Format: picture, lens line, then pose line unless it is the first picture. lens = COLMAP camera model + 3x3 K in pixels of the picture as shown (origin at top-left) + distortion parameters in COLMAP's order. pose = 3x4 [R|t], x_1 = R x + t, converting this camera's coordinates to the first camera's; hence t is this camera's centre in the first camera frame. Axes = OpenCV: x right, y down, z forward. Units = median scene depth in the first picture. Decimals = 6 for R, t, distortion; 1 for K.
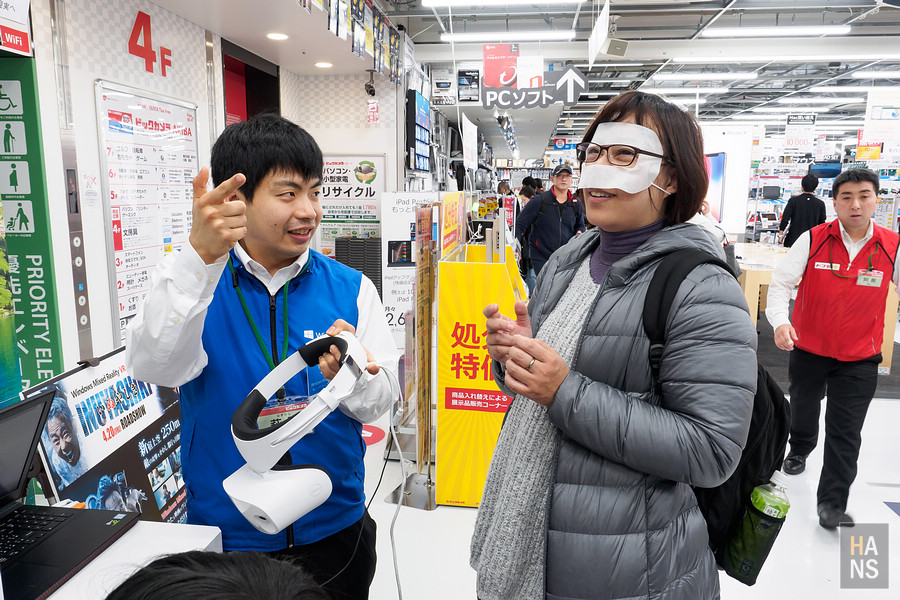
lens RADIAL K [[657.8, 0, 450.0], [0, 657.8, 300.0], [0, 0, 1]] dist [-0.002584, -0.002916]
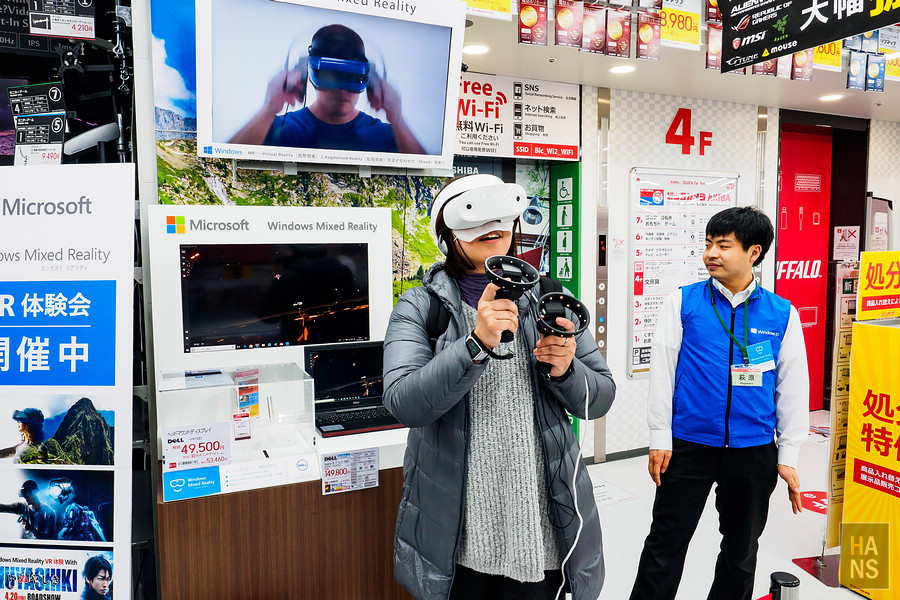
lens RADIAL K [[681.3, 0, 450.0], [0, 681.3, 300.0], [0, 0, 1]] dist [-0.004766, 0.000377]
pose [[0.515276, 0.059056, -0.854987, 0.503566], [-0.131148, 0.991307, -0.010567, -0.003622], [0.846930, 0.117574, 0.518542, -0.009793]]
